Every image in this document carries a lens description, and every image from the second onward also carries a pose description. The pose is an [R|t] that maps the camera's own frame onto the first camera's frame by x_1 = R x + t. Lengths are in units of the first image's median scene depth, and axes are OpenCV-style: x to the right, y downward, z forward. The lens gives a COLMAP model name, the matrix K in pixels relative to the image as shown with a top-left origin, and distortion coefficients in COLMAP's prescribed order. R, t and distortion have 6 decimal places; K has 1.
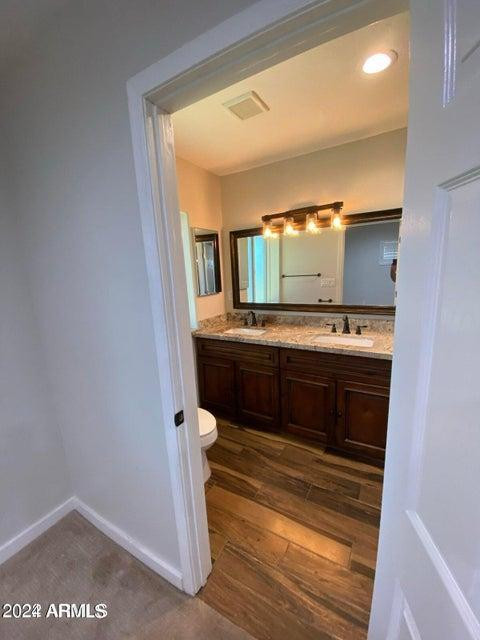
lens RADIAL K [[260.0, 0, 243.3], [0, 260.0, 322.3], [0, 0, 1]] dist [-0.003063, -0.000614]
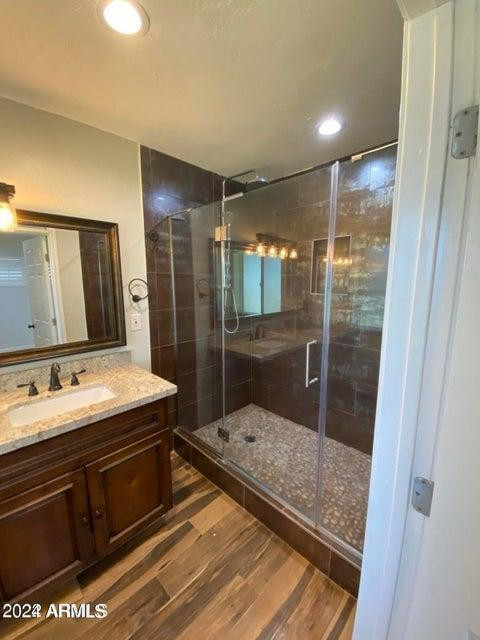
lens RADIAL K [[260.0, 0, 242.2], [0, 260.0, 319.3], [0, 0, 1]] dist [-0.003063, -0.000614]
pose [[0.229011, -0.096616, 0.968617, -0.125754], [0.175760, 0.982812, 0.056477, -0.094626], [-0.957425, 0.157310, 0.242056, 0.396745]]
